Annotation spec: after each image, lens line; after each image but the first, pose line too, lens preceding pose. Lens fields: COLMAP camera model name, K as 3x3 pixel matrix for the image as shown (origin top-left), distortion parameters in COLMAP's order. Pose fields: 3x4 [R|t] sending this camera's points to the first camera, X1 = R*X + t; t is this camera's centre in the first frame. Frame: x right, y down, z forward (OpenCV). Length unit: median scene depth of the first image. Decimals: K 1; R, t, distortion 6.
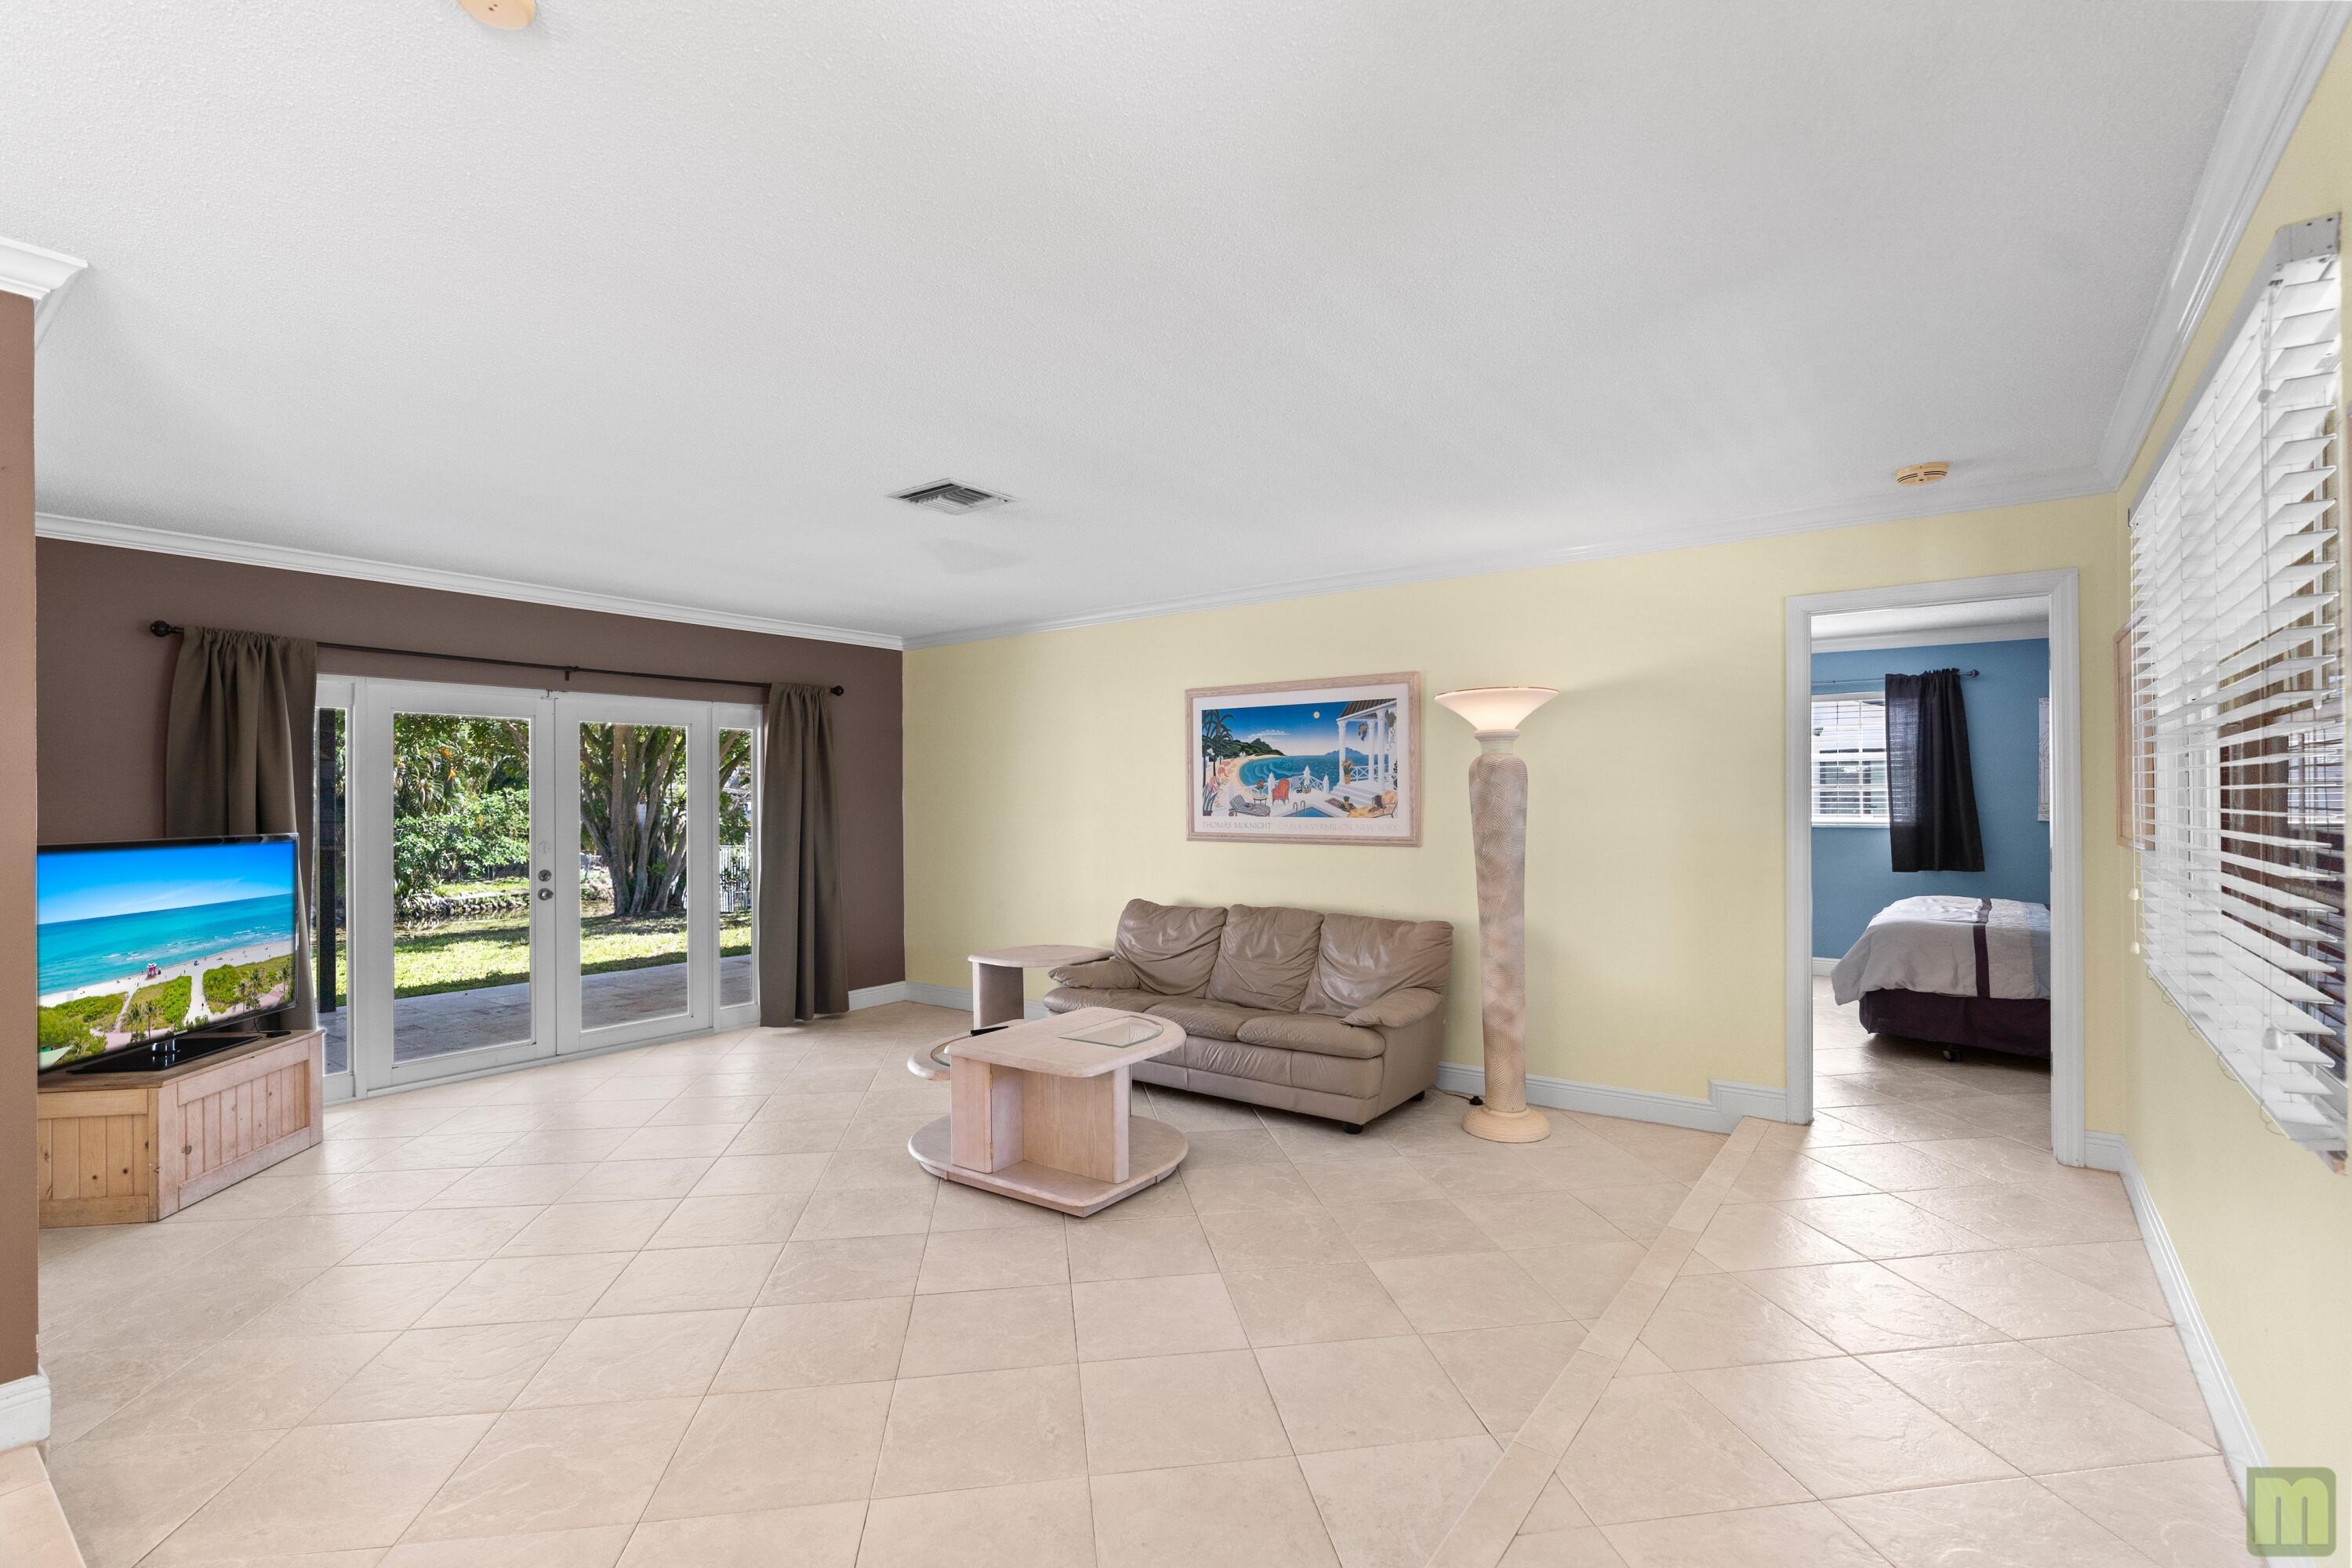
lens RADIAL K [[1074.3, 0, 1158.4], [0, 1074.3, 797.9], [0, 0, 1]] dist [-0.007719, 0.003483]
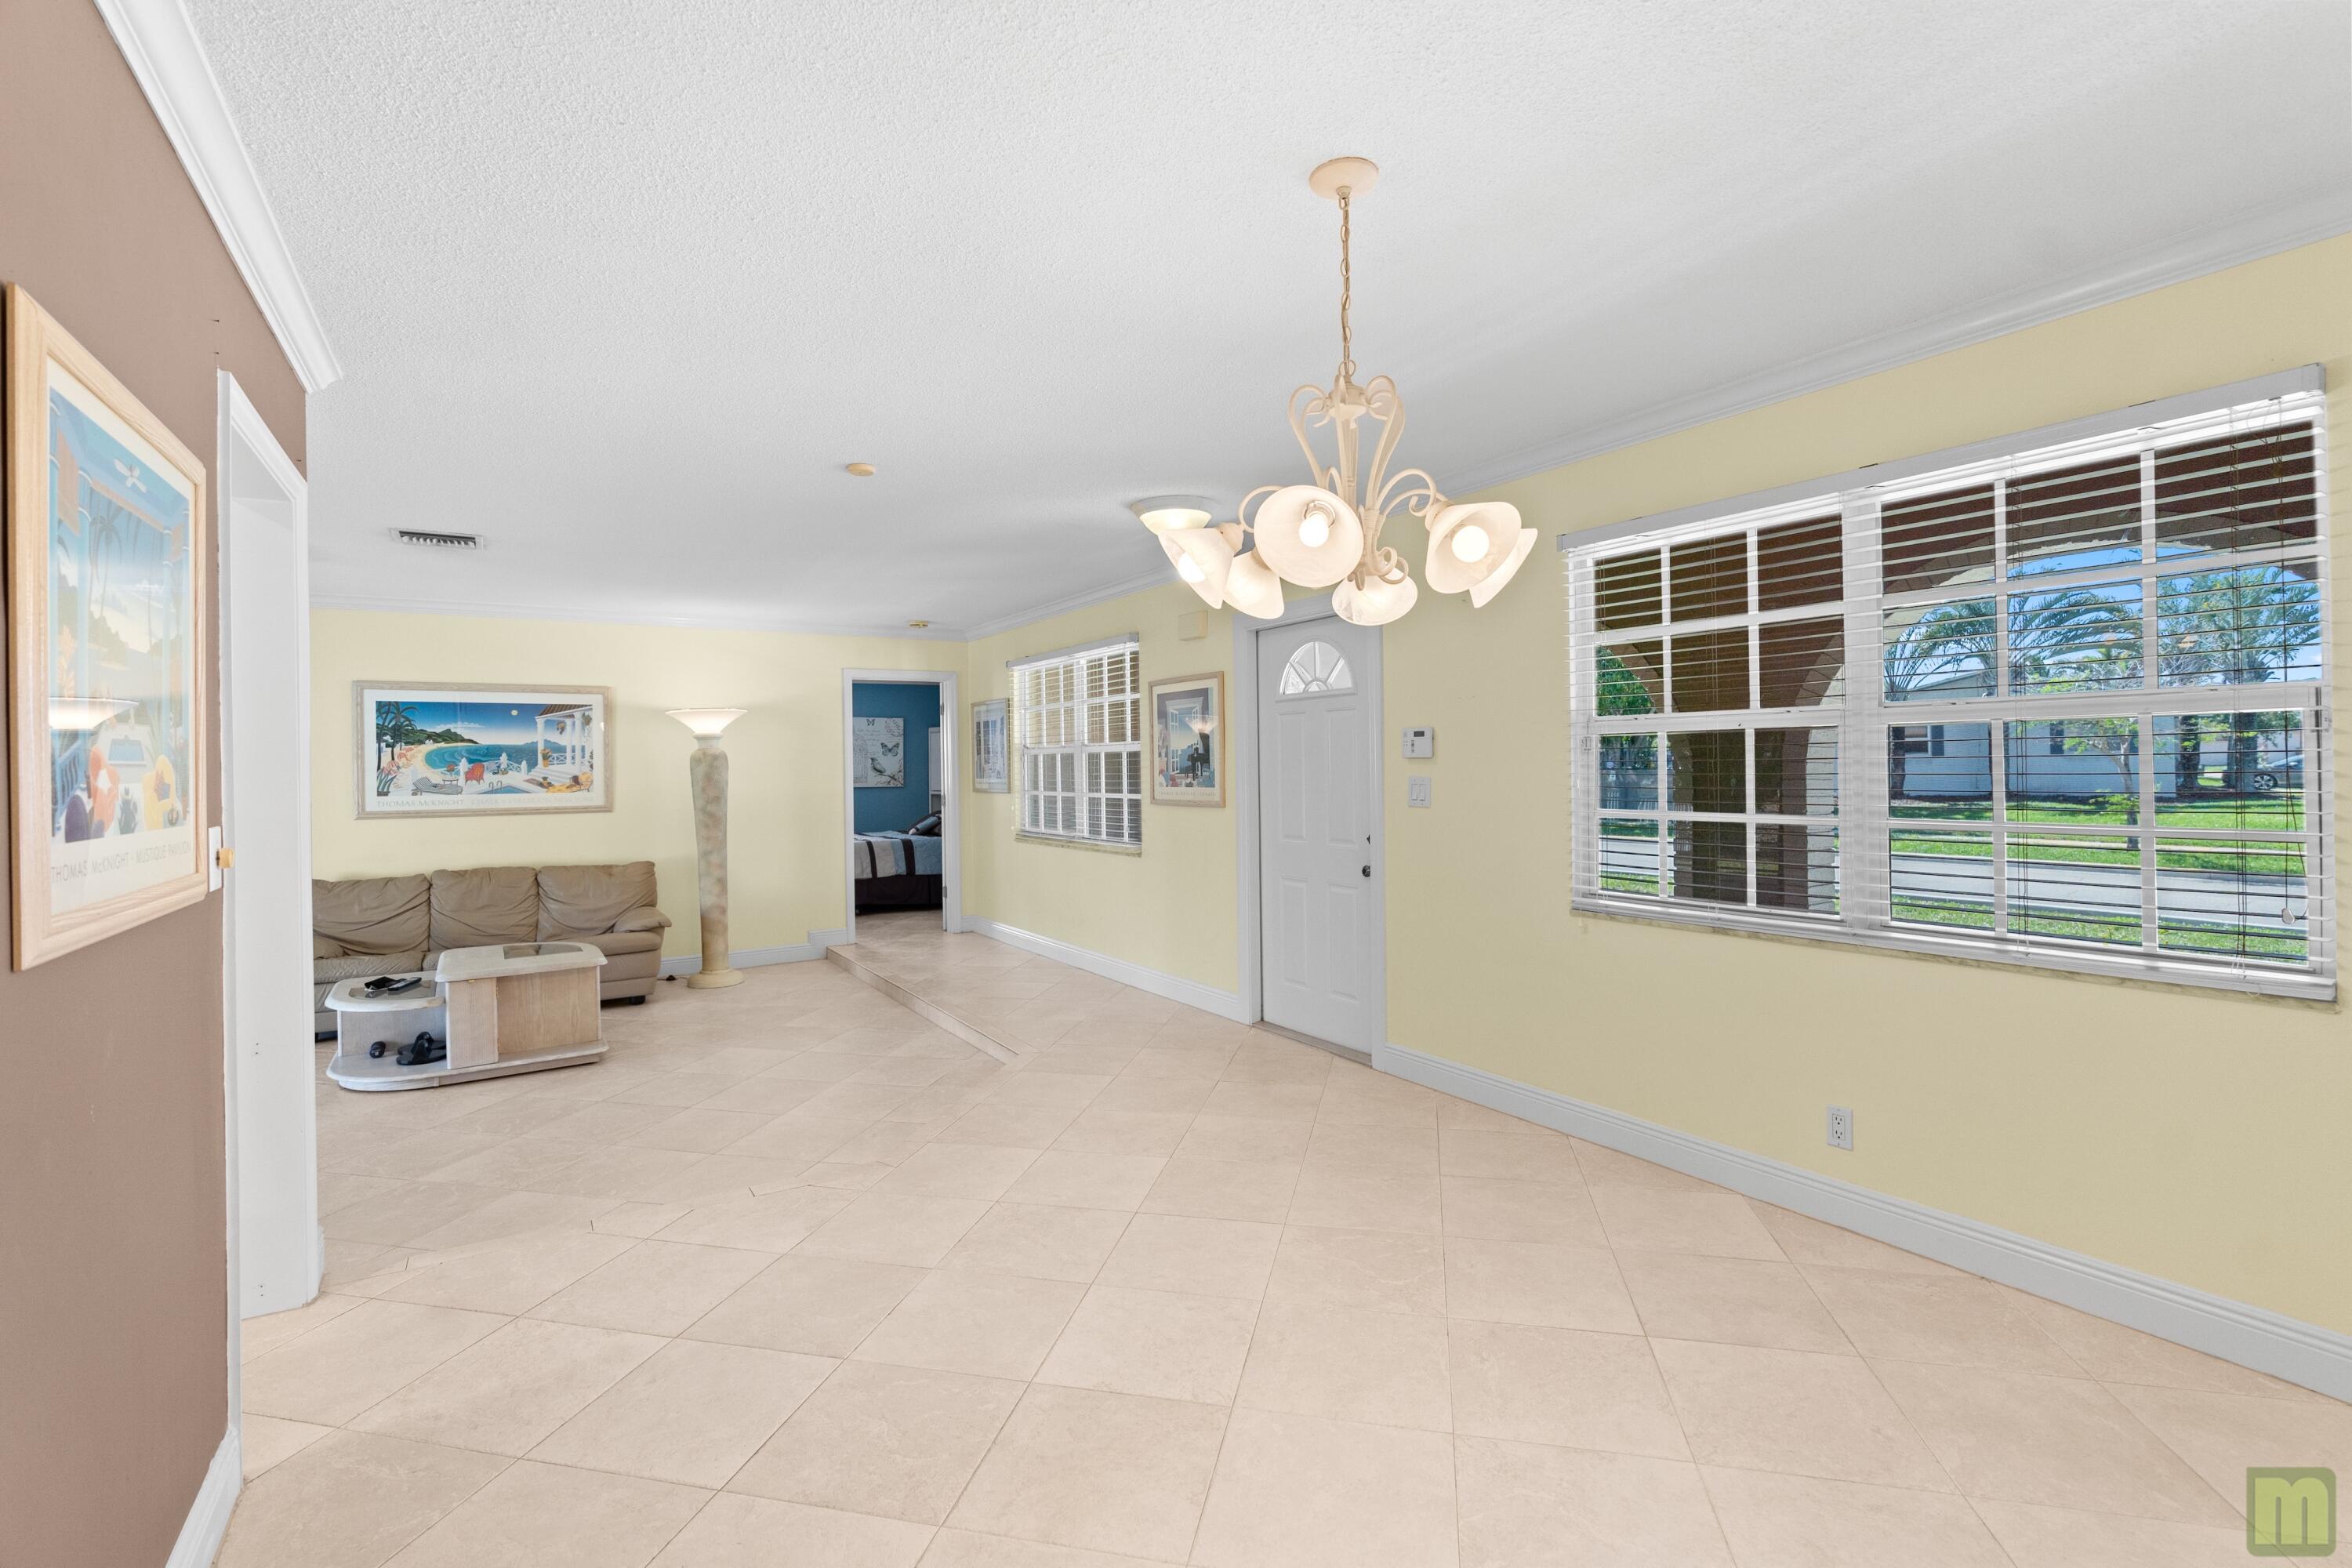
lens RADIAL K [[1074.3, 0, 1185.5], [0, 1074.3, 762.1], [0, 0, 1]] dist [-0.007719, 0.003483]
pose [[0.347362, 0.002591, 0.937728, -0.799943], [0.013823, 0.999873, -0.007883, 0.001956], [-0.937629, 0.015700, 0.347282, -0.185107]]
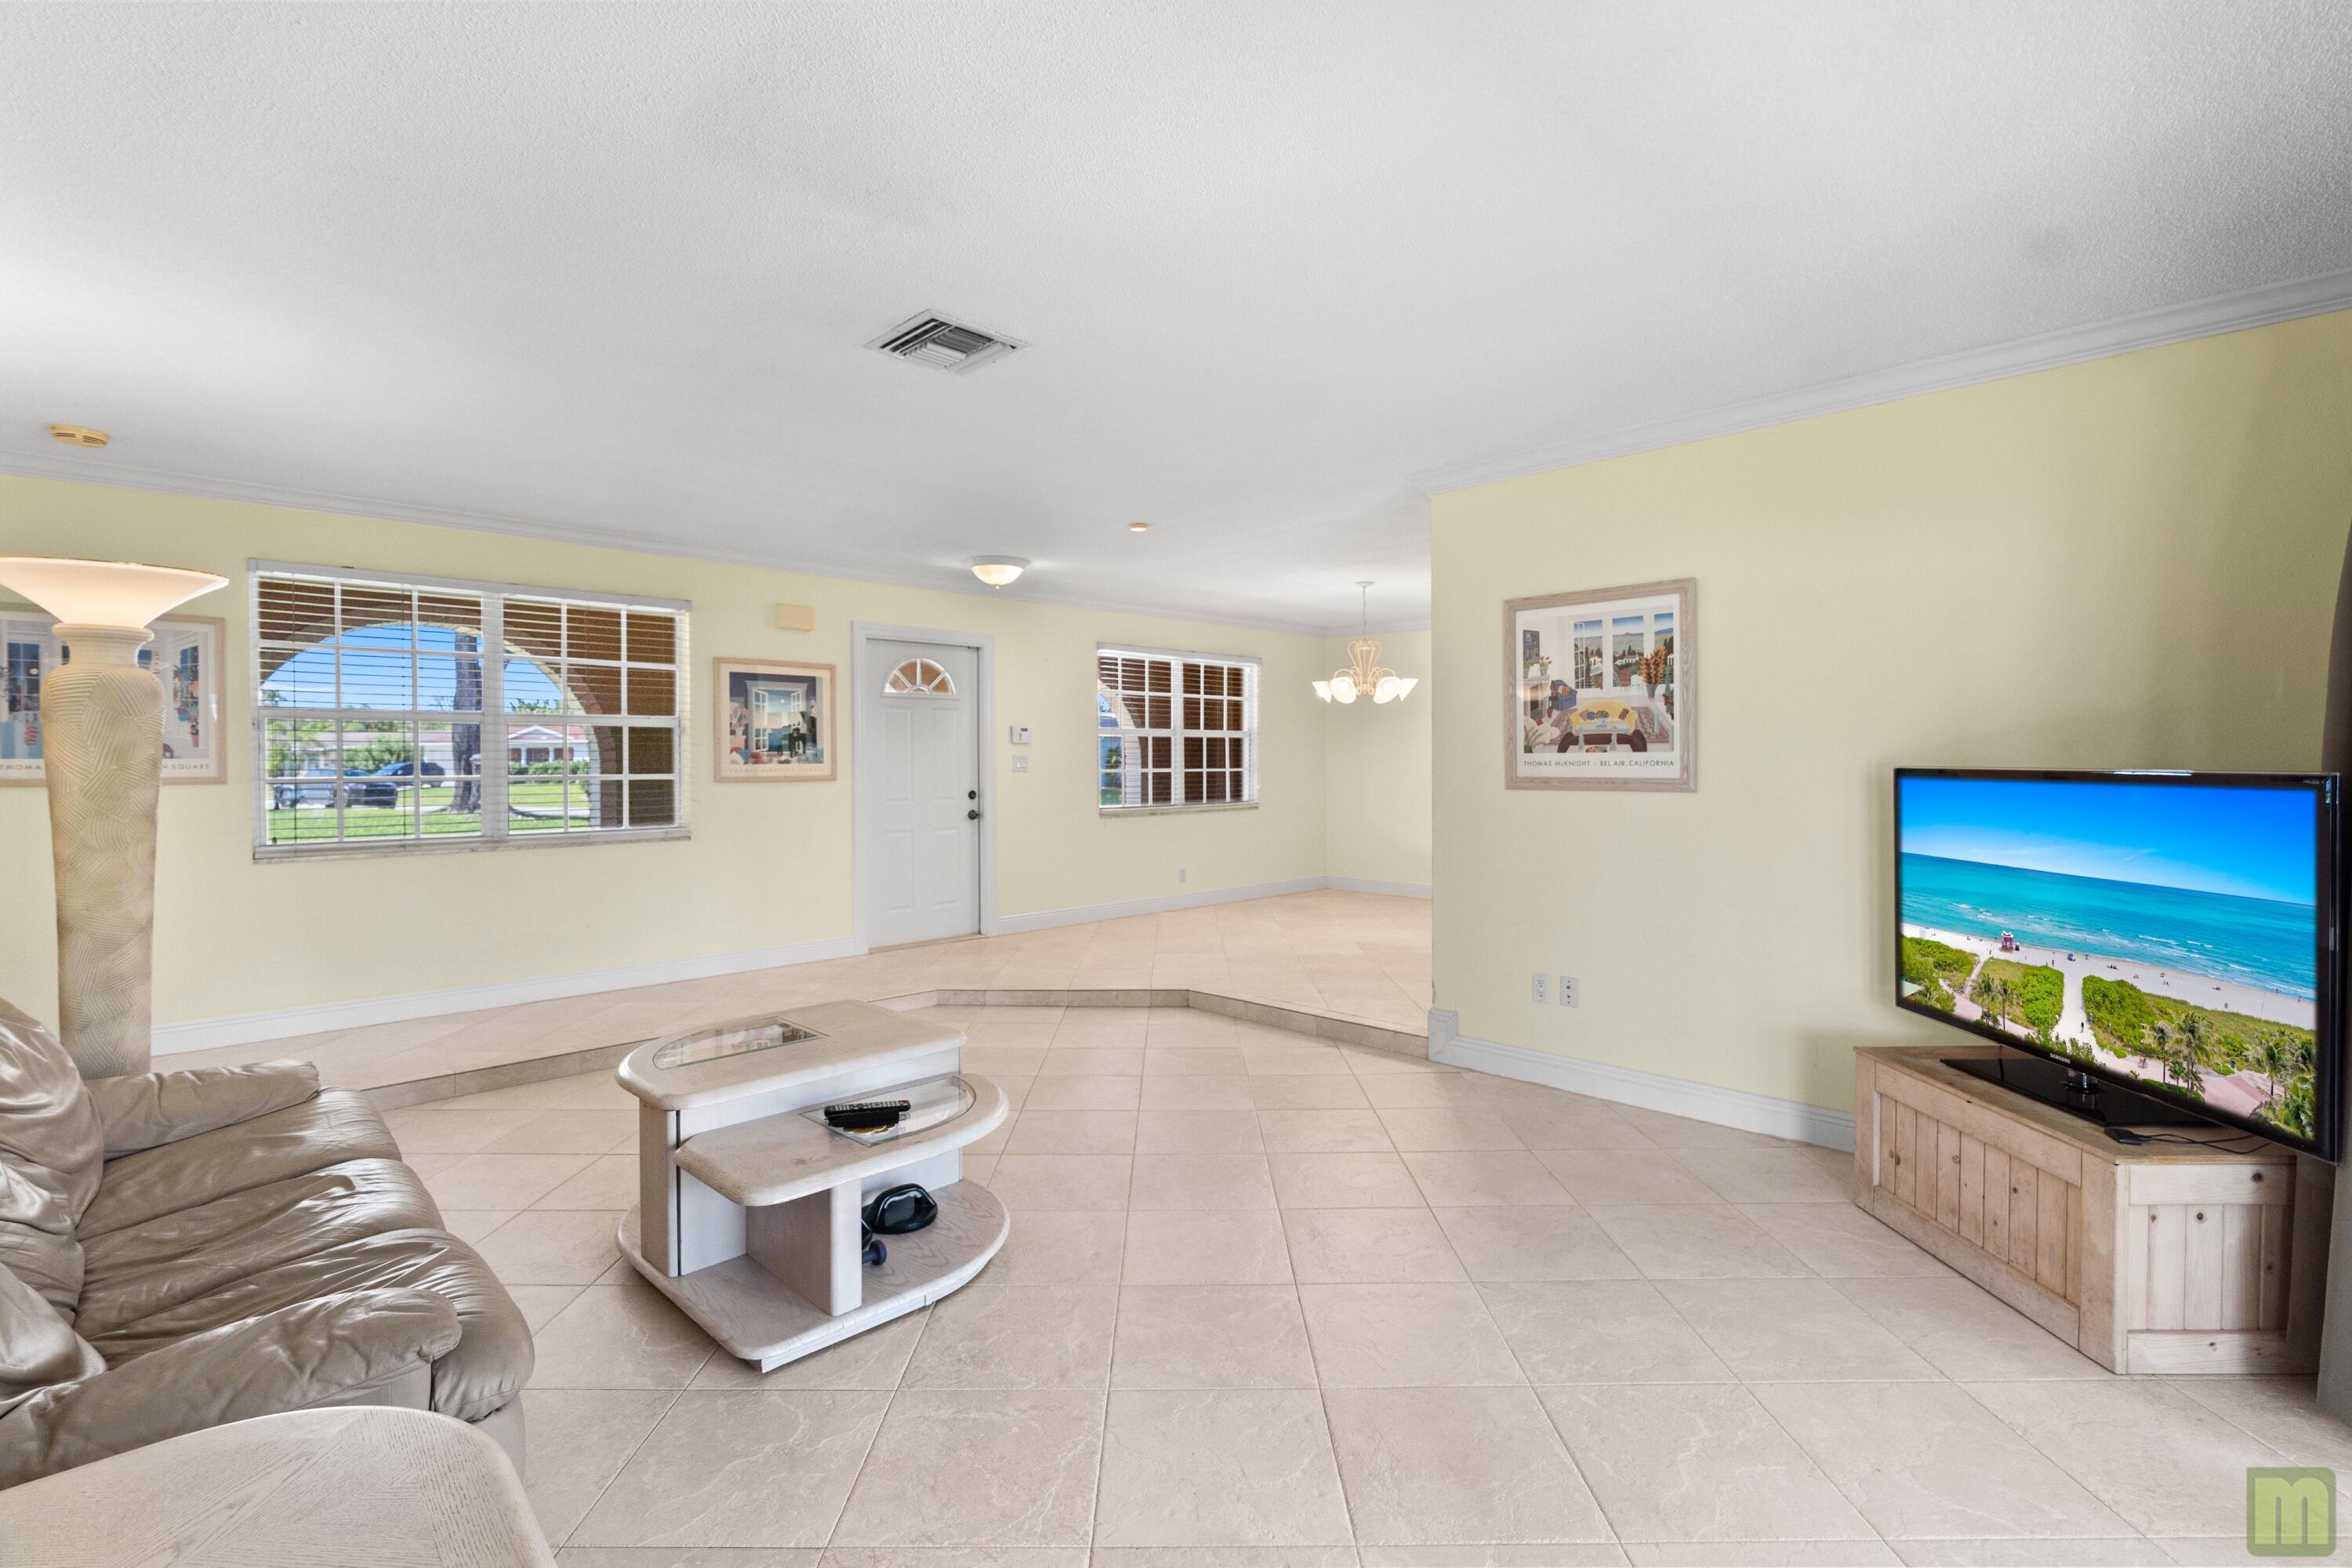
lens RADIAL K [[1074.3, 0, 1191.6], [0, 1074.3, 771.0], [0, 0, 1]] dist [-0.007719, 0.003483]
pose [[-0.993881, 0.009849, 0.110019, -0.338117], [0.010870, 0.999903, 0.008687, 0.021523], [-0.109923, 0.009830, -0.993891, 1.341747]]
